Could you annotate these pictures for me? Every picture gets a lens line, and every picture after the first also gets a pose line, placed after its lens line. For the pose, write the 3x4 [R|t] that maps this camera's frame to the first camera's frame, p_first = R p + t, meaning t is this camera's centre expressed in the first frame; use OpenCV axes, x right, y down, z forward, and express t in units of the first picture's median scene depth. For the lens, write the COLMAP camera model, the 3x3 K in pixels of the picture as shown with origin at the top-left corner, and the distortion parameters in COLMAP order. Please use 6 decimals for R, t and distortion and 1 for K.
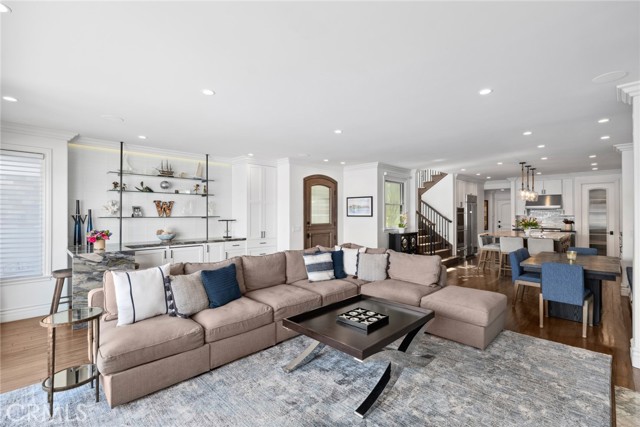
lens RADIAL K [[292.6, 0, 317.6], [0, 292.6, 217.1], [0, 0, 1]] dist [0.004557, 0.001438]
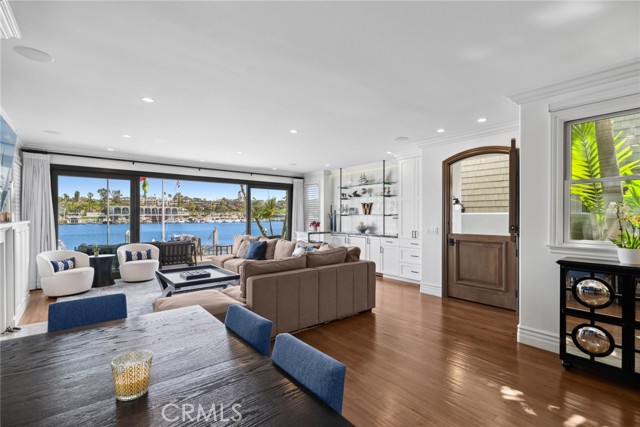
lens RADIAL K [[292.6, 0, 316.2], [0, 292.6, 212.2], [0, 0, 1]] dist [0.004557, 0.001438]
pose [[-0.103709, -0.004349, -0.994598, 0.797533], [0.011791, 0.999915, -0.005602, -0.005800], [0.994538, -0.012308, -0.103649, 0.868927]]
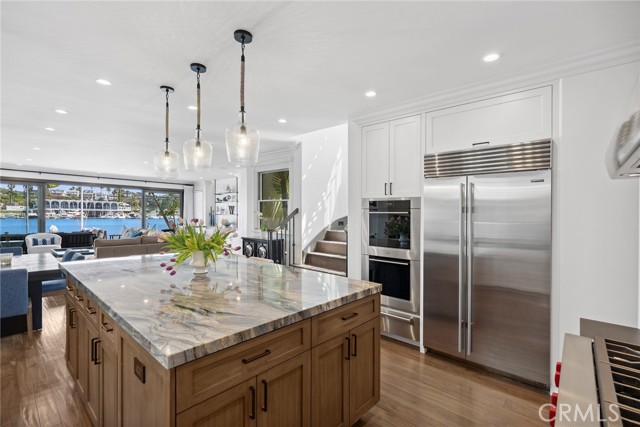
lens RADIAL K [[292.6, 0, 321.4], [0, 292.6, 218.3], [0, 0, 1]] dist [0.004557, 0.001438]
pose [[0.049938, 0.025142, -0.998436, 1.337549], [-0.002468, 0.999683, 0.025050, -0.019564], [0.998749, 0.001213, 0.049984, 1.425038]]
